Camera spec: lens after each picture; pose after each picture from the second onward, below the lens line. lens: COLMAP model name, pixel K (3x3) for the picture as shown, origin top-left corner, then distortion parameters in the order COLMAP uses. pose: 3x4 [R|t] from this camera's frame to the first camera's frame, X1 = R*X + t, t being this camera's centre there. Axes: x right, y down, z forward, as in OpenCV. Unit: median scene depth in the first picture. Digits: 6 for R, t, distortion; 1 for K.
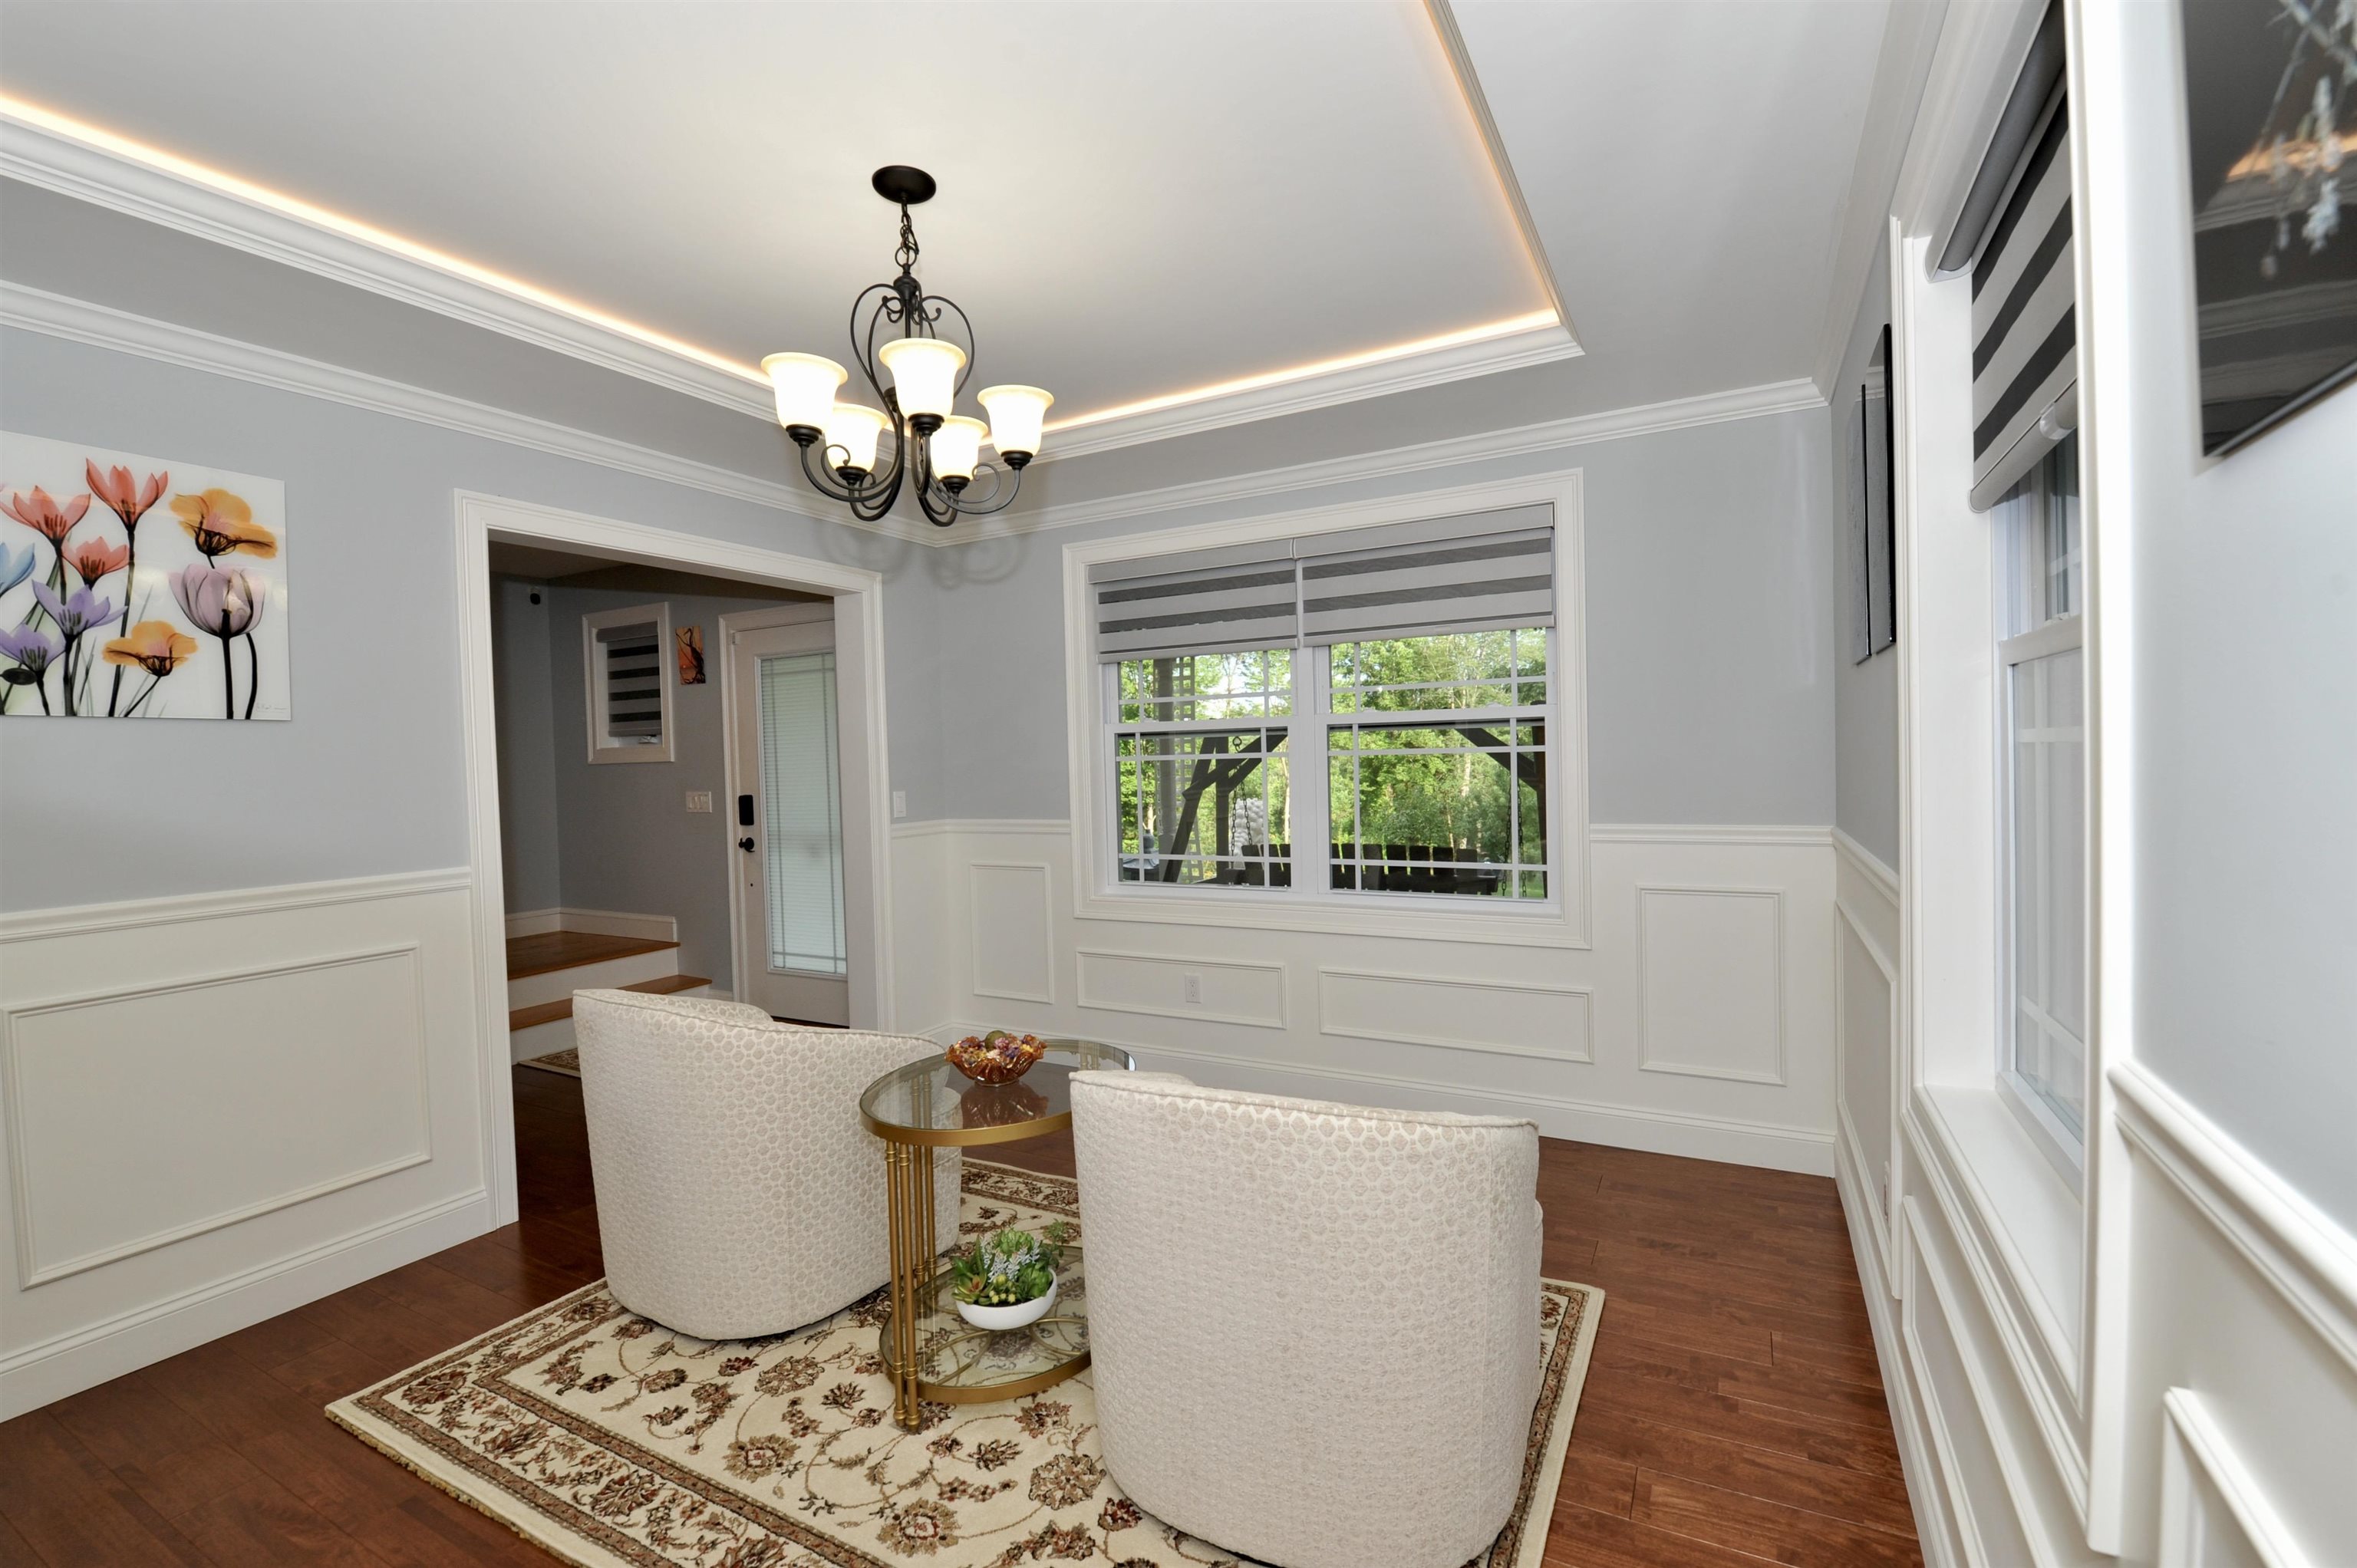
lens RADIAL K [[1036.4, 0, 1167.6], [0, 1036.4, 781.6], [0, 0, 1]] dist [-0.001275, 0.000206]
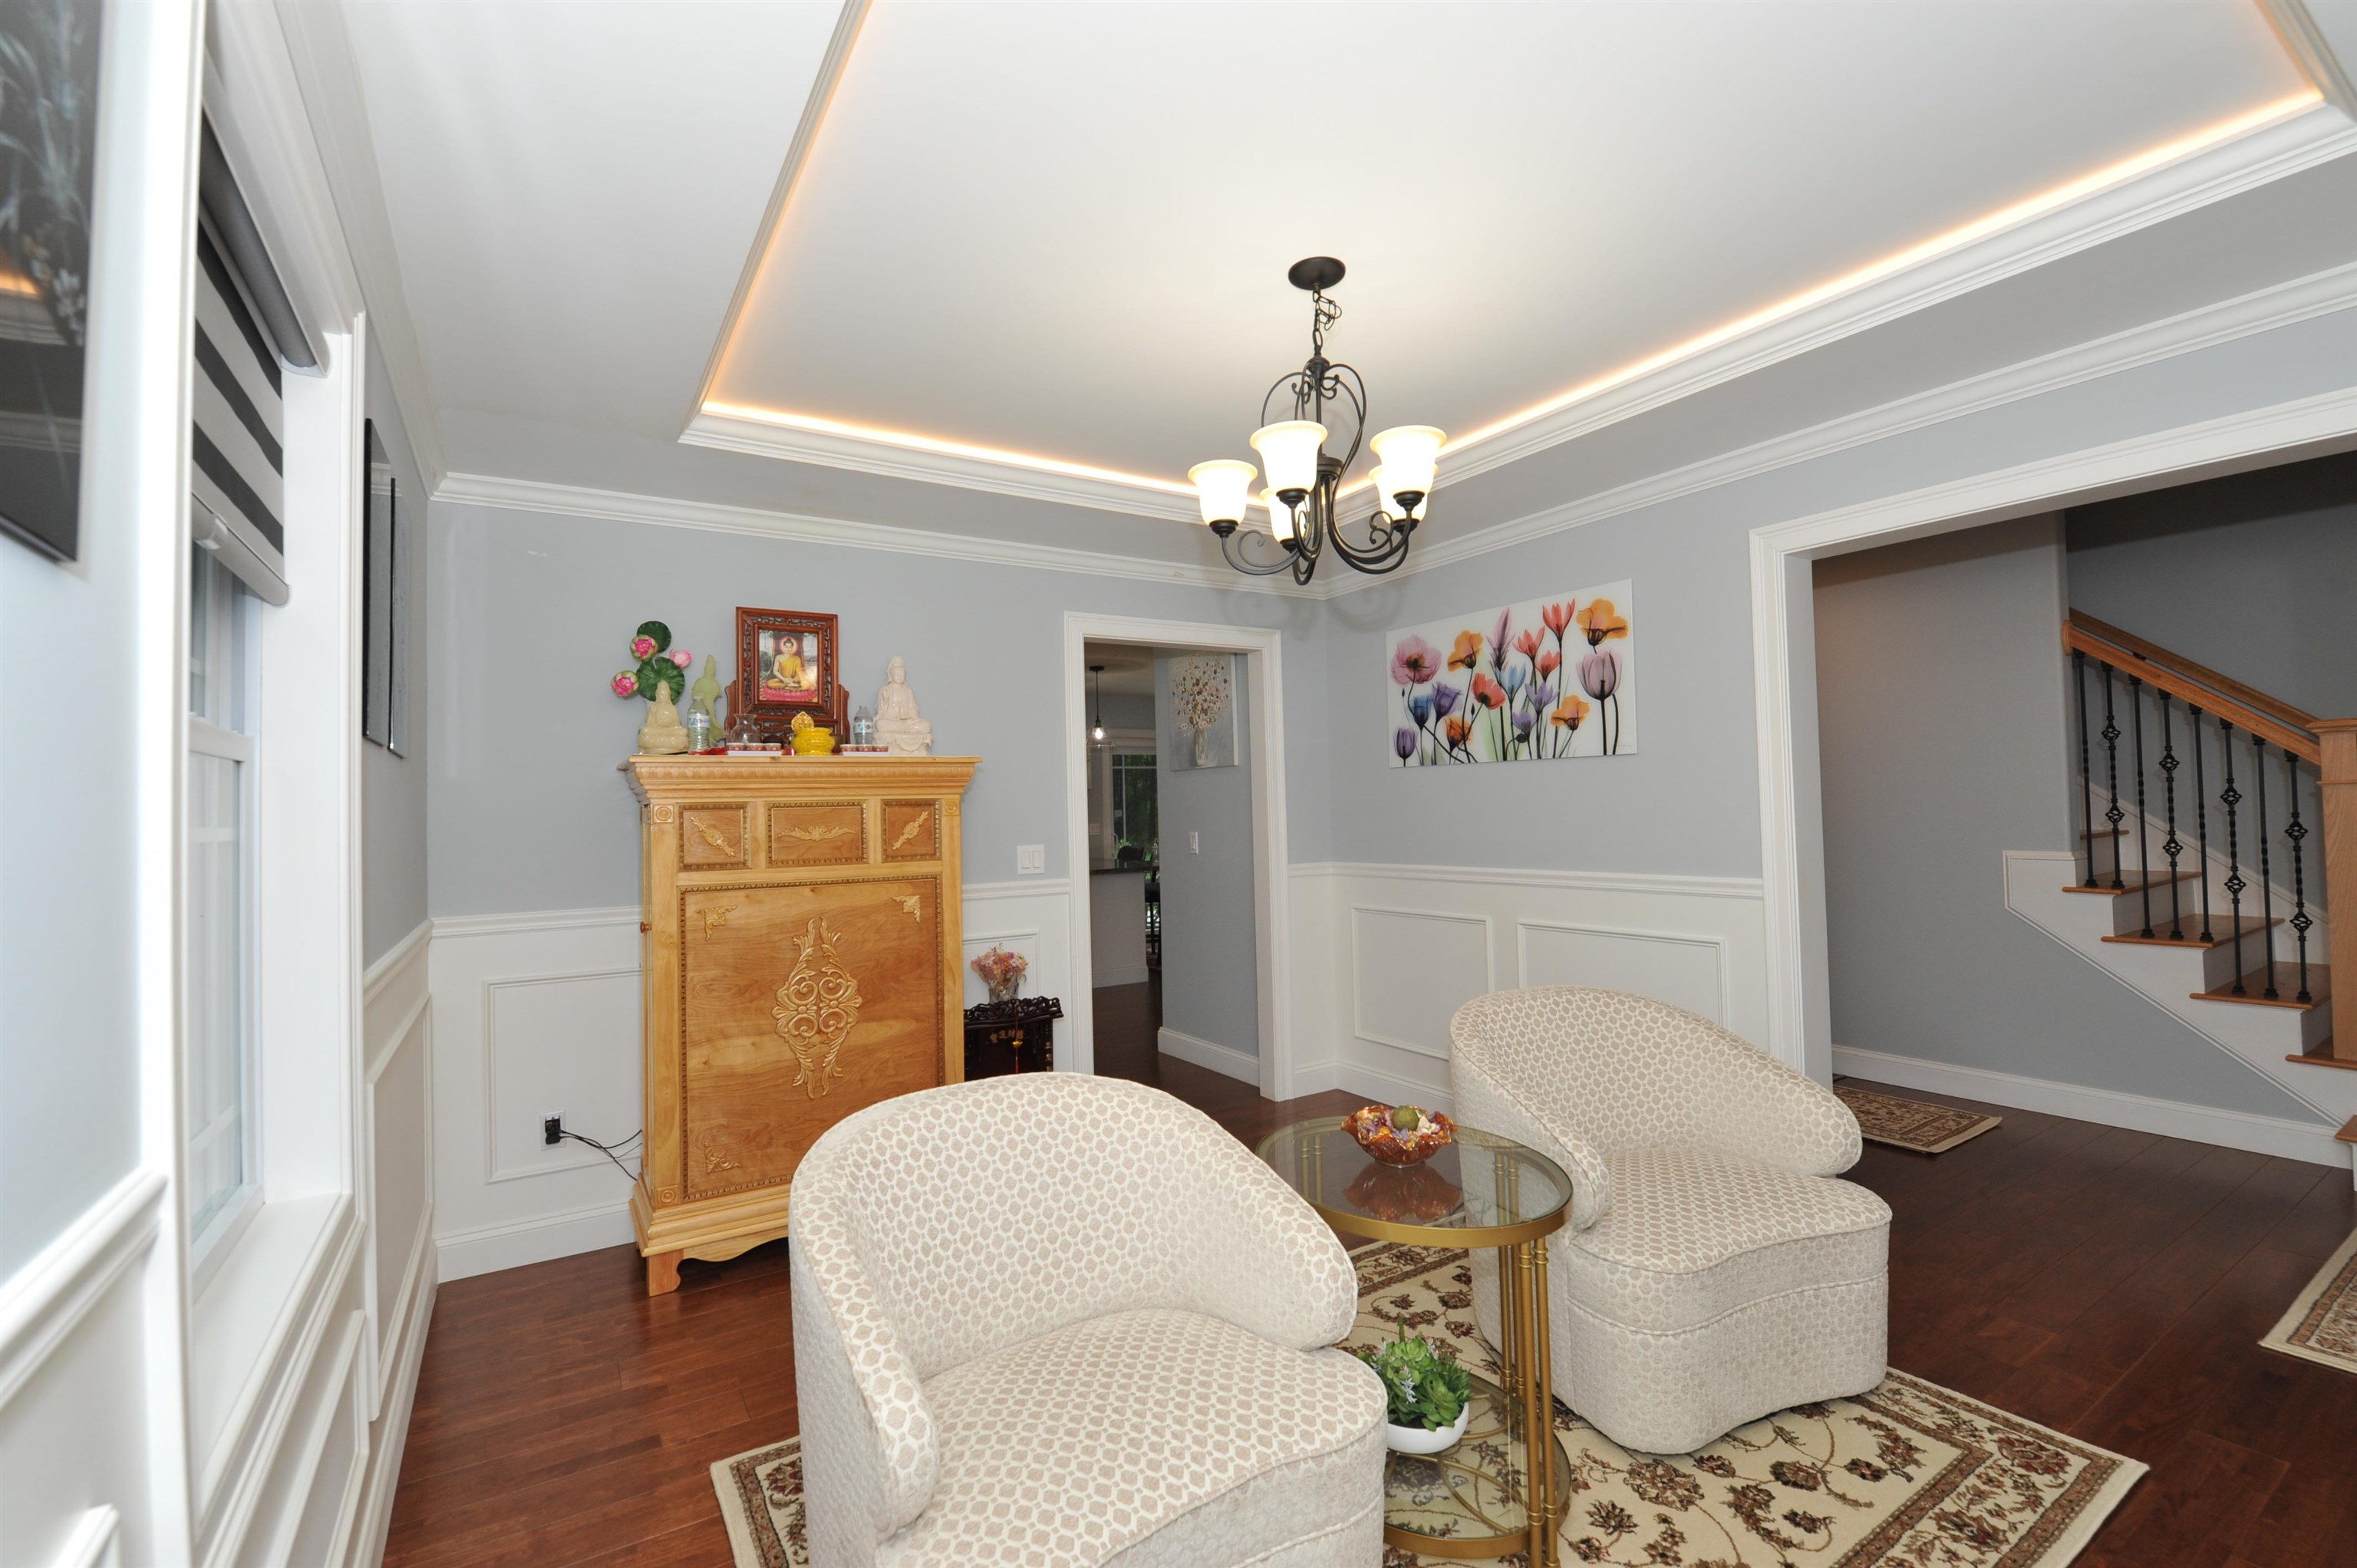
lens RADIAL K [[1024.3, 0, 1183.4], [0, 1024.3, 785.9], [0, 0, 1]] dist [-0.008402, -0.000456]
pose [[-0.474635, 0.020216, -0.879951, 0.701923], [0.013936, 0.999783, 0.015452, -0.051740], [0.880073, -0.004929, -0.474814, 1.269886]]
